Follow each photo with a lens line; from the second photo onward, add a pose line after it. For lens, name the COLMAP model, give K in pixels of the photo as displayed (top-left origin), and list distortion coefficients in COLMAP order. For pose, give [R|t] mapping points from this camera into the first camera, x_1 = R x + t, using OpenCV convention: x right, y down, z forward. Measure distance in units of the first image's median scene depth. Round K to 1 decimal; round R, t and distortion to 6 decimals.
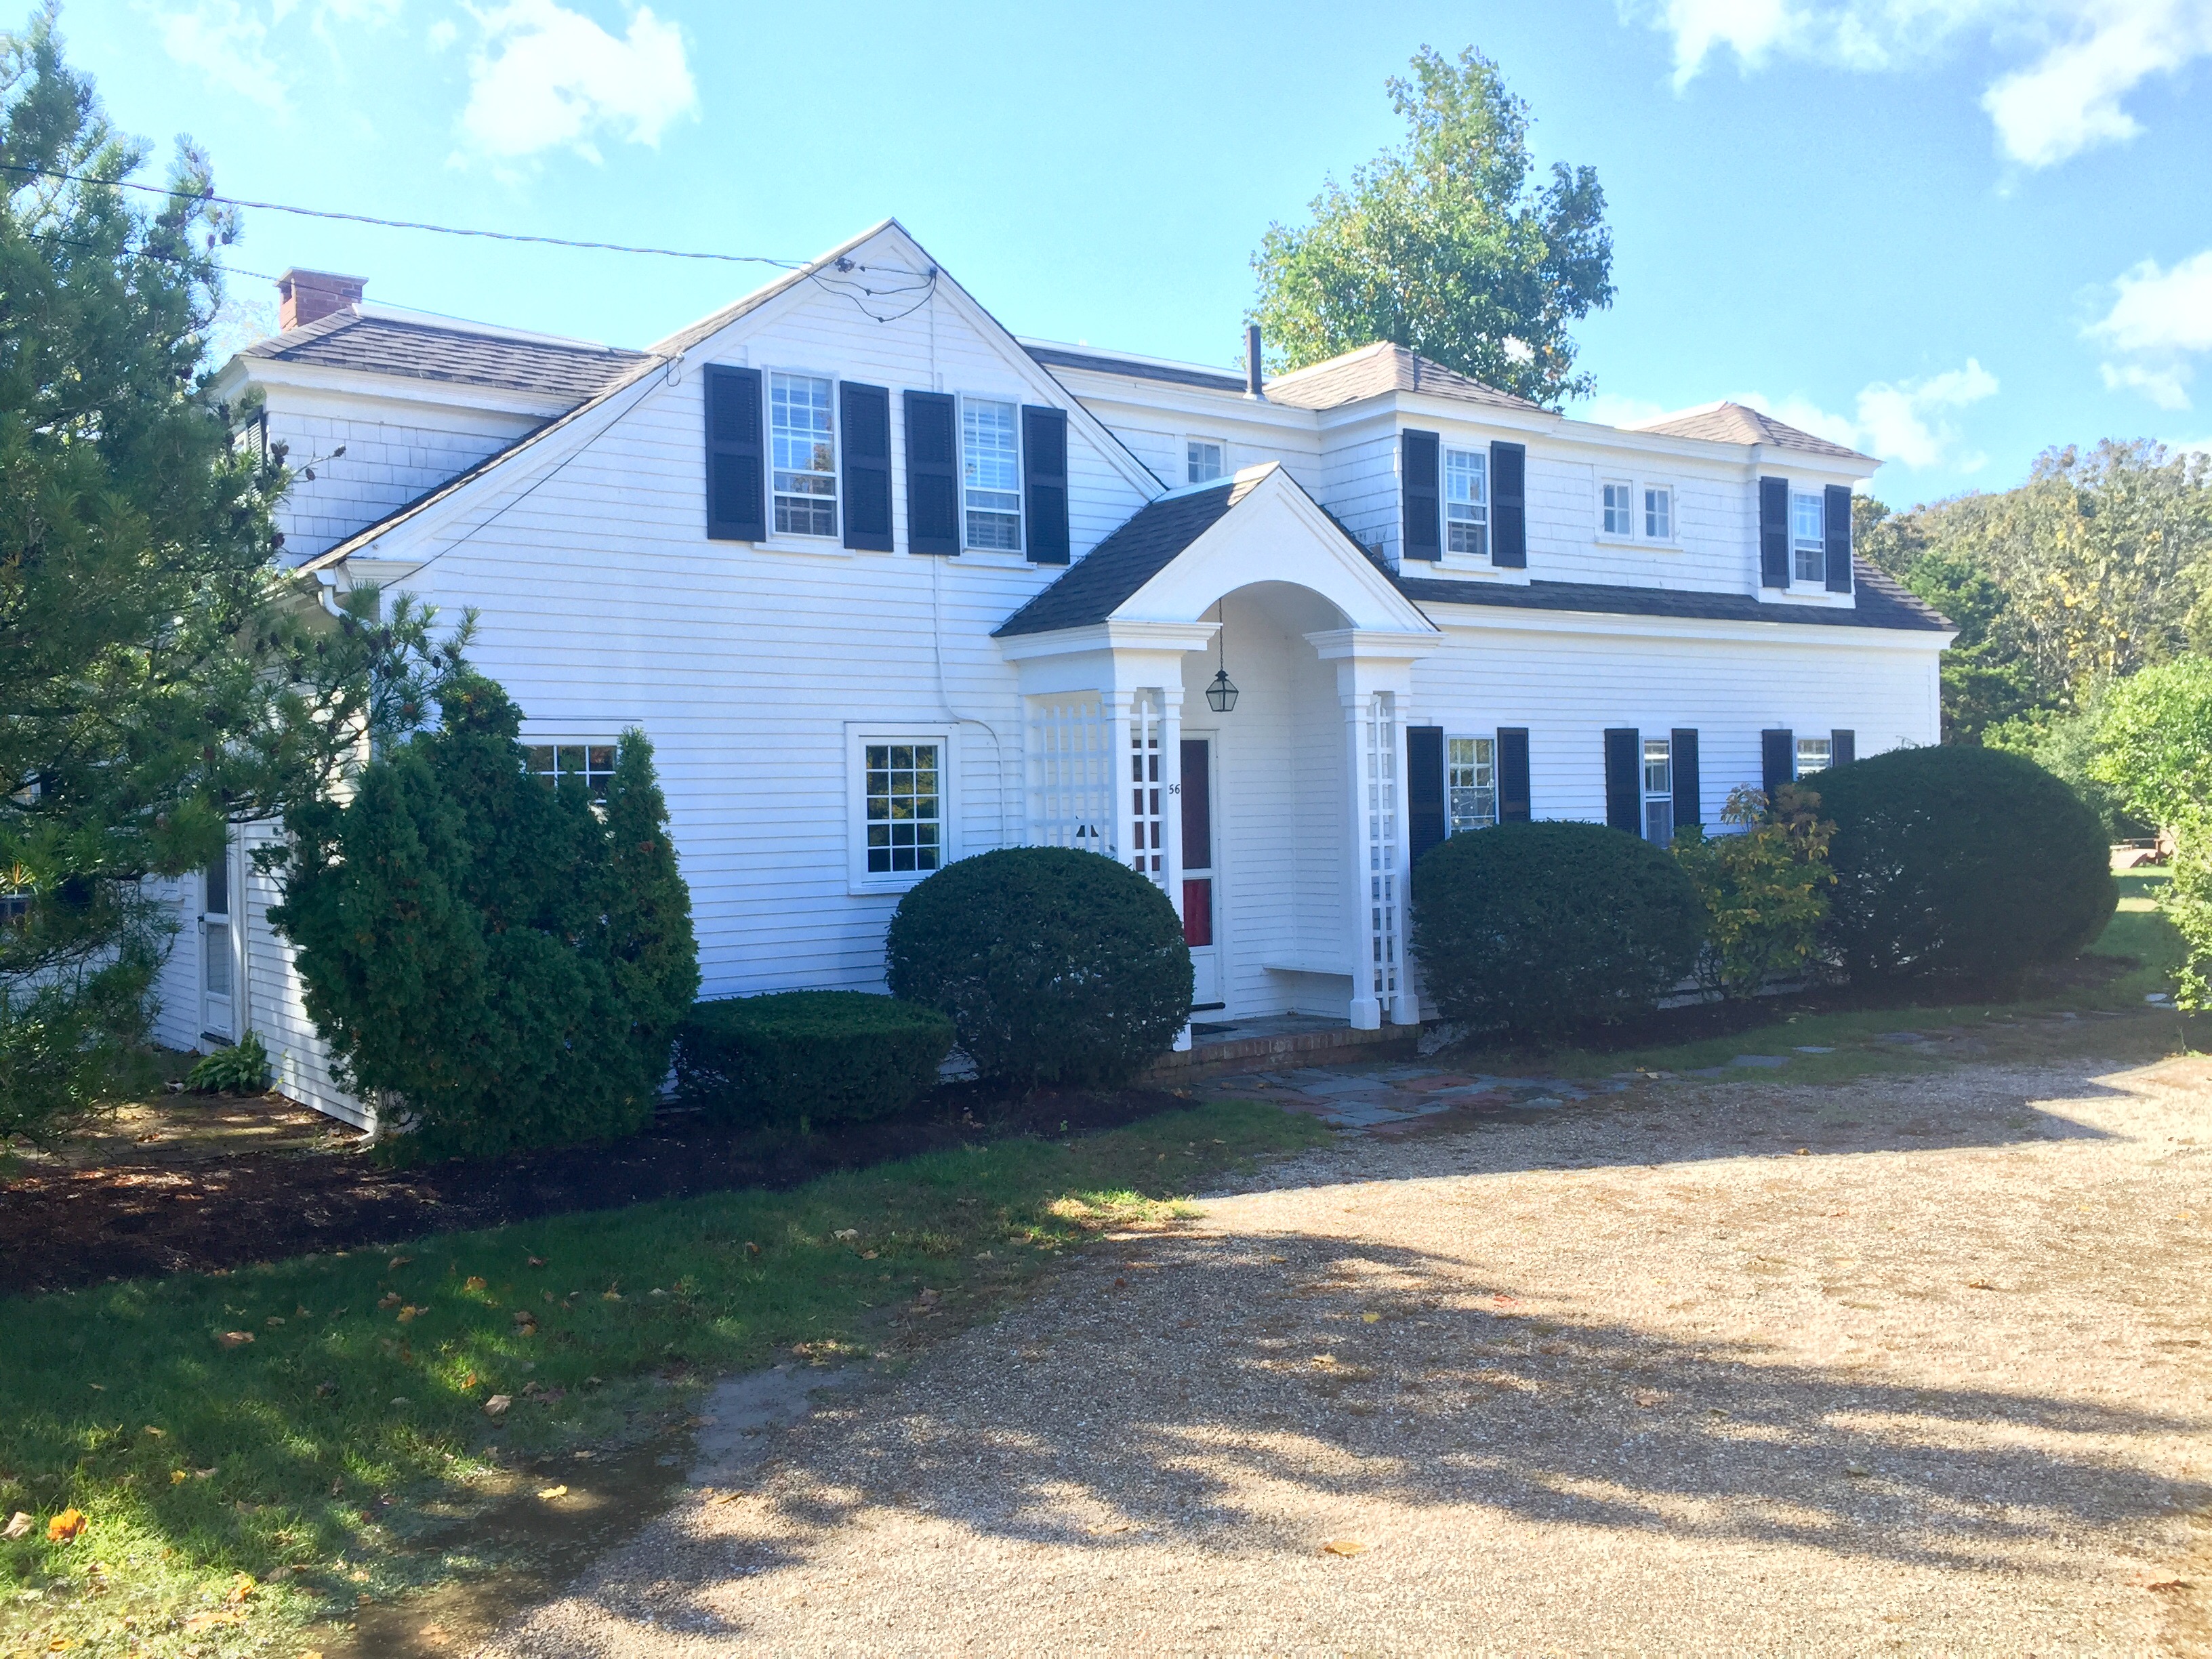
lens RADIAL K [[1904.5, 0, 1113.4], [0, 1904.5, 852.3], [0, 0, 1]] dist [0.090249, -0.123959]
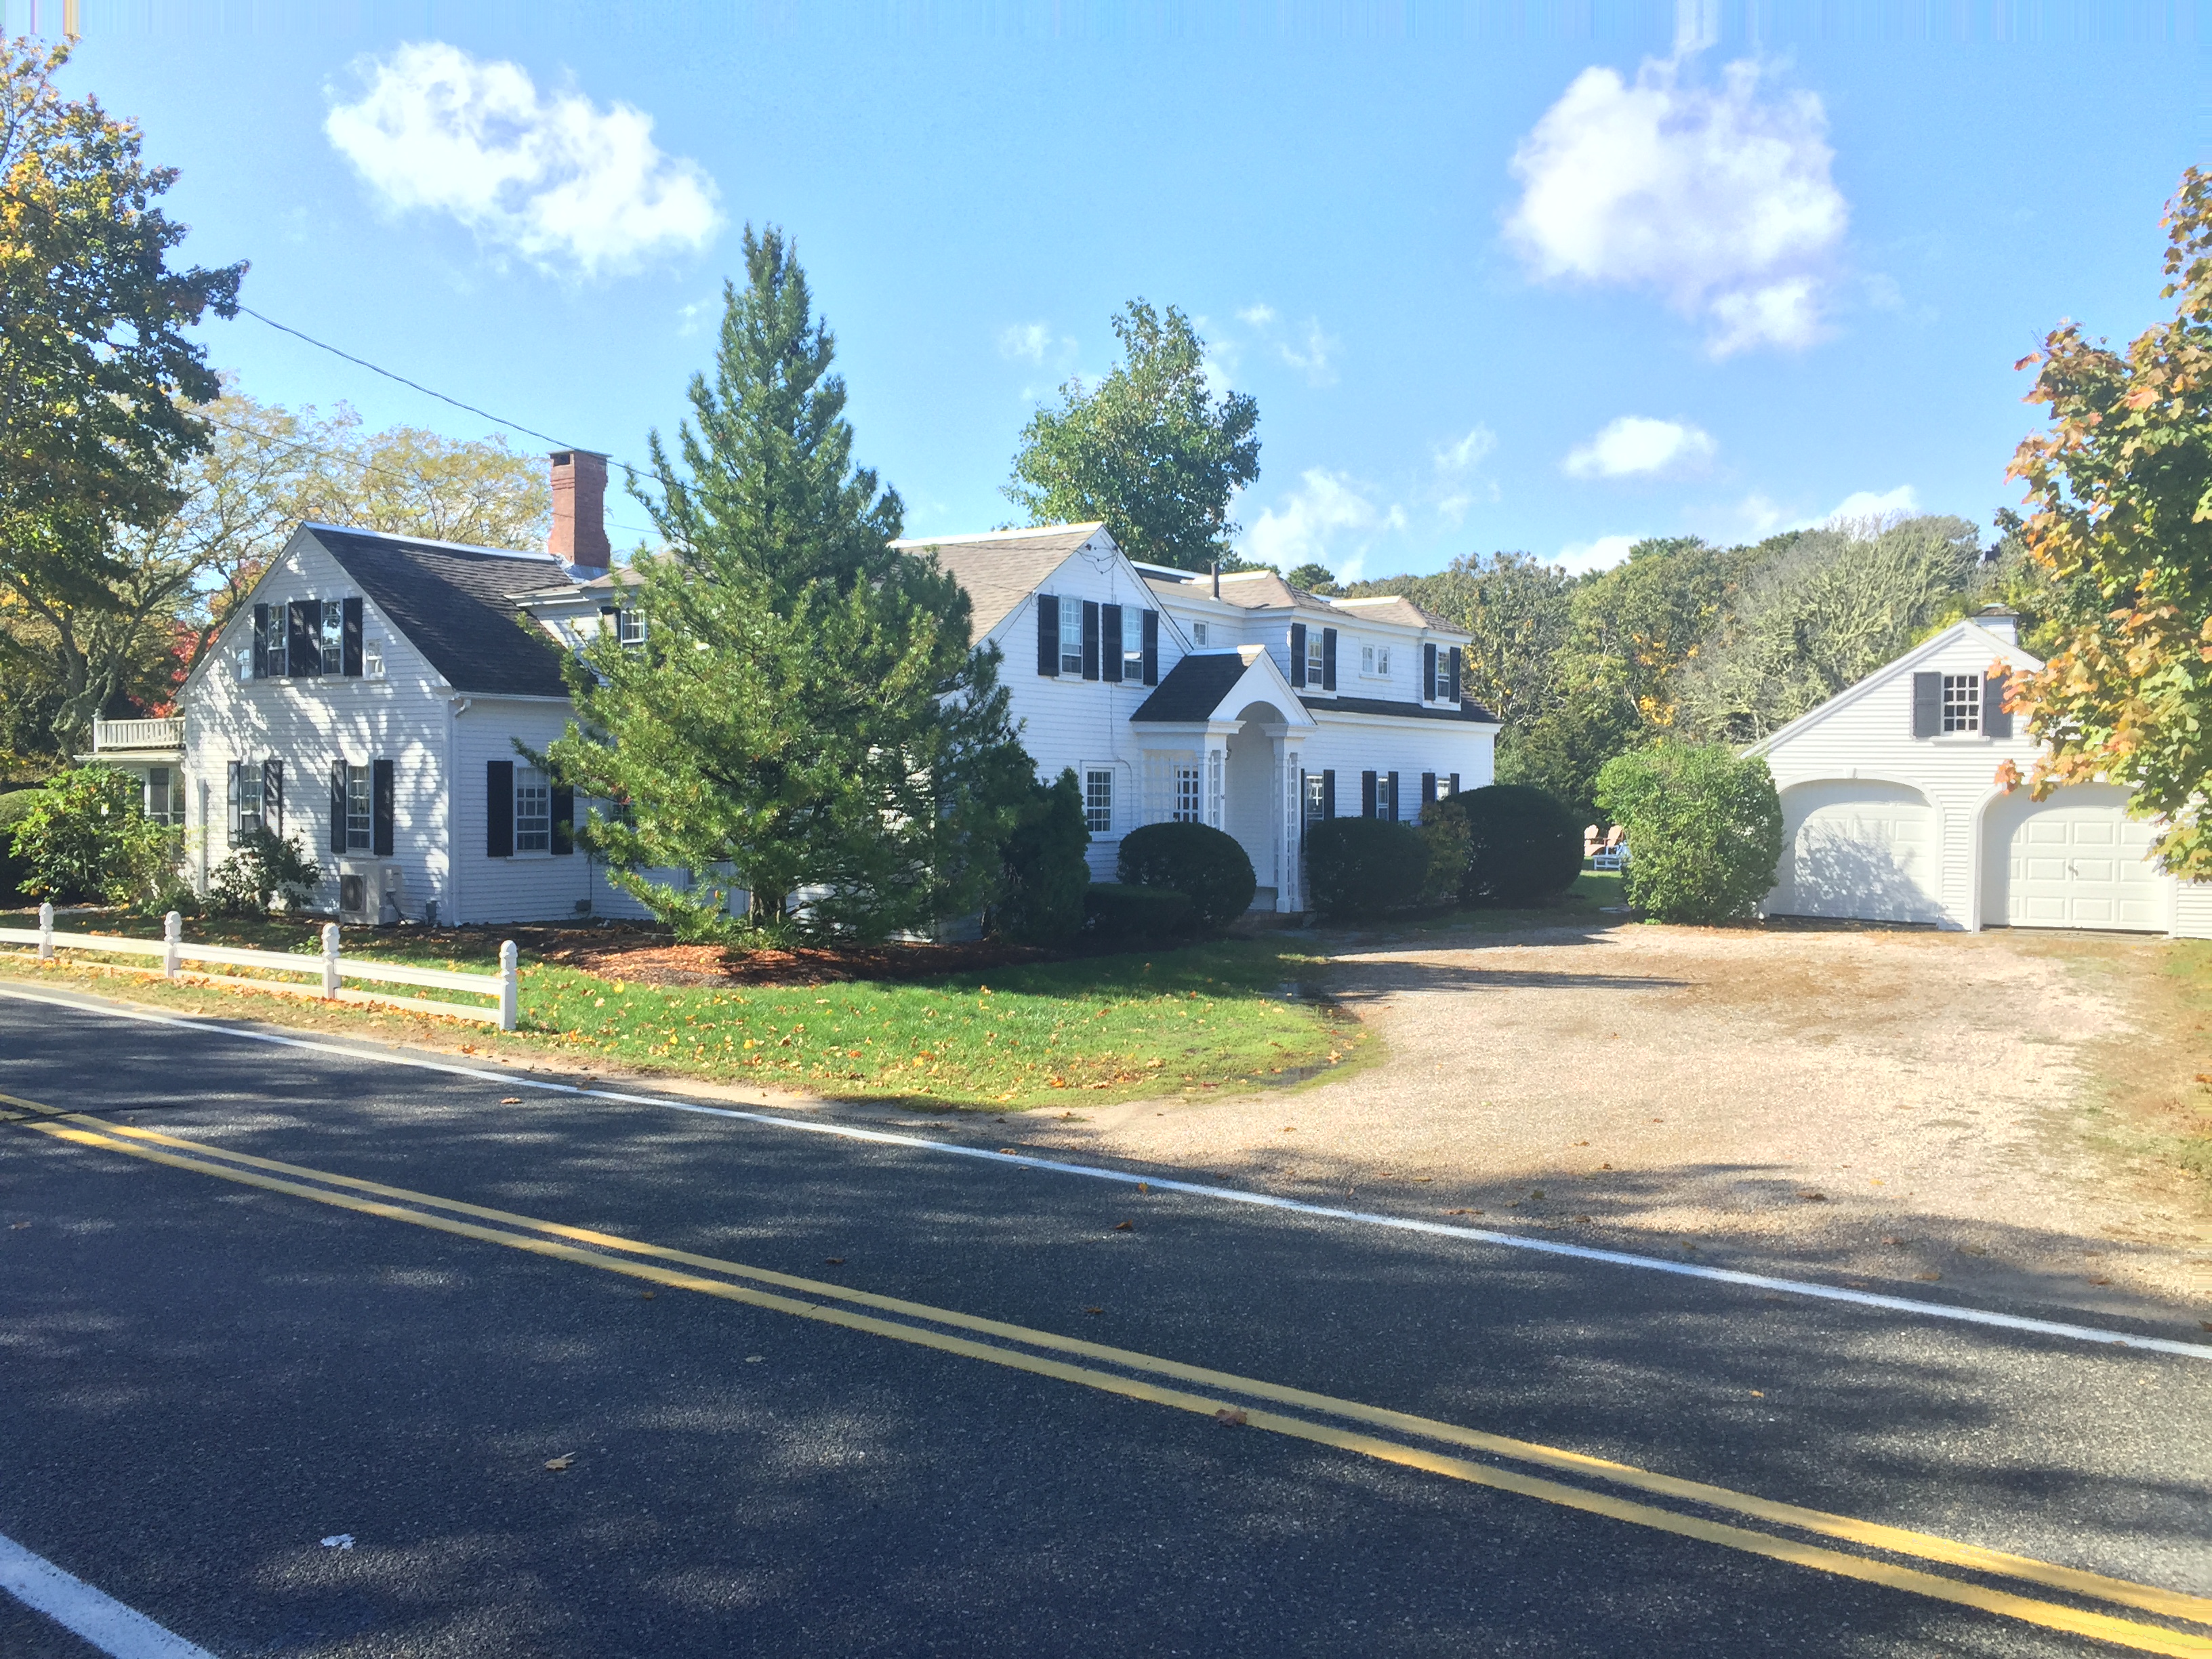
lens RADIAL K [[1904.5, 0, 1102.4], [0, 1904.5, 815.5], [0, 0, 1]] dist [0.090249, -0.123959]
pose [[0.953177, 0.028198, 0.301094, -0.618921], [-0.024713, 0.999576, -0.015377, 0.019365], [-0.301400, 0.007216, 0.953470, -0.835724]]
